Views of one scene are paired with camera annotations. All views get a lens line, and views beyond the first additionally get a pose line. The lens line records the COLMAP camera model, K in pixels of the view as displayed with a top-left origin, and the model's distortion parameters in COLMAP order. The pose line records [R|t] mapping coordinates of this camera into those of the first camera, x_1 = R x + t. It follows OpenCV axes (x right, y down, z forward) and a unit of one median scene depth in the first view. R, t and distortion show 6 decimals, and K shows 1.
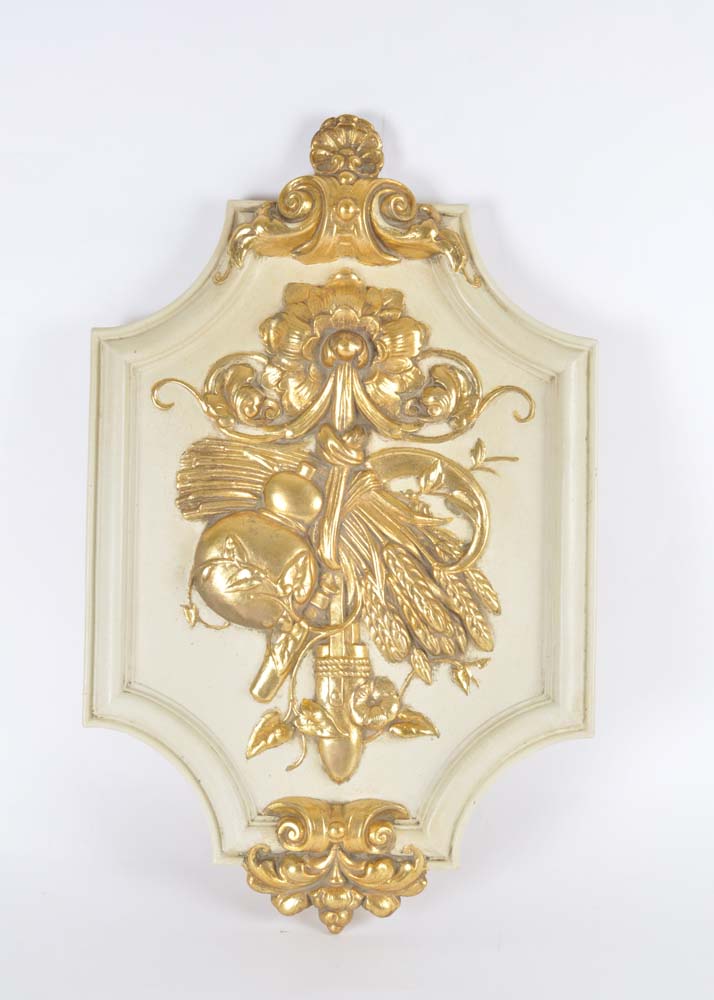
lens RADIAL K [[1360.6, 0, 357.0], [0, 1360.6, 500.0], [0, 0, 1]] dist [-0.040422, -0.031439]
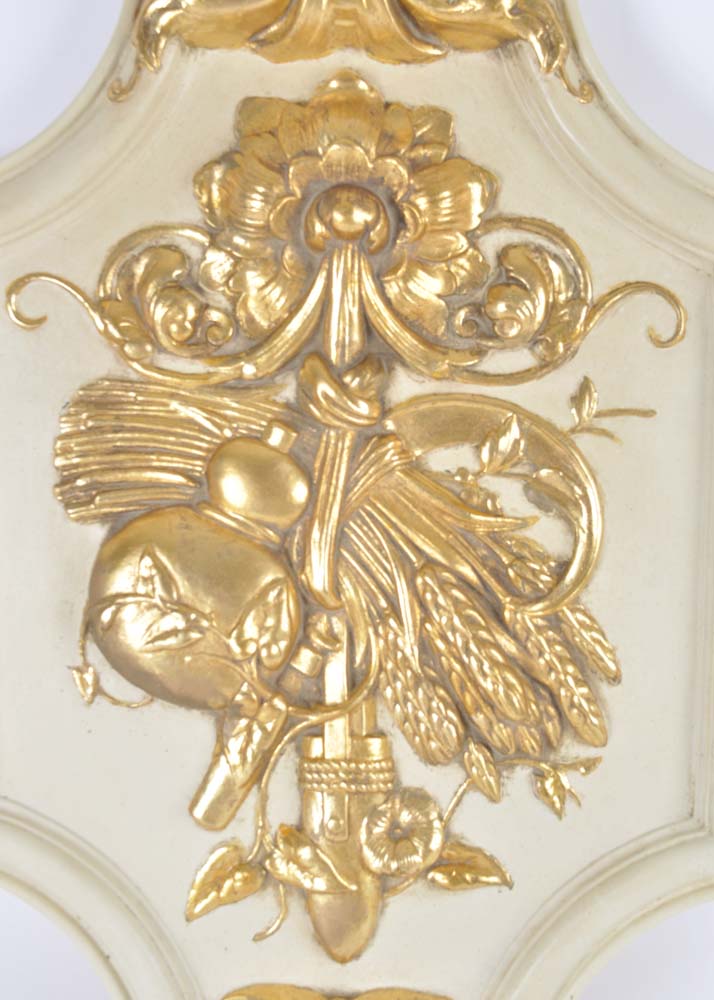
lens RADIAL K [[1449.6, 0, 357.0], [0, 1449.6, 500.0], [0, 0, 1]] dist [-0.028122, -0.059366]
pose [[0.999808, -0.004876, -0.018975, 0.006103], [0.007049, 0.993201, 0.116195, -0.065209], [0.018280, -0.116307, 0.993045, 0.398859]]
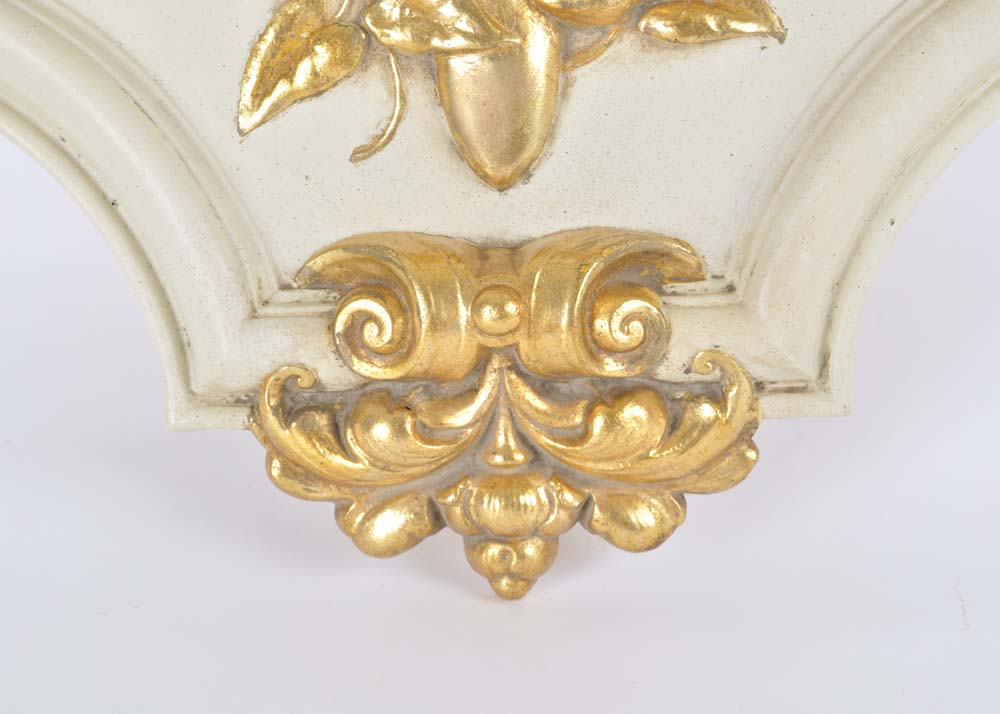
lens RADIAL K [[1449.6, 0, 500.0], [0, 1449.6, 357.0], [0, 0, 1]] dist [-0.028122, -0.059366]
pose [[0.997911, -0.043149, -0.048082, 0.002607], [0.050577, 0.984848, 0.165881, 0.189812], [0.040196, -0.167967, 0.984973, 0.623134]]
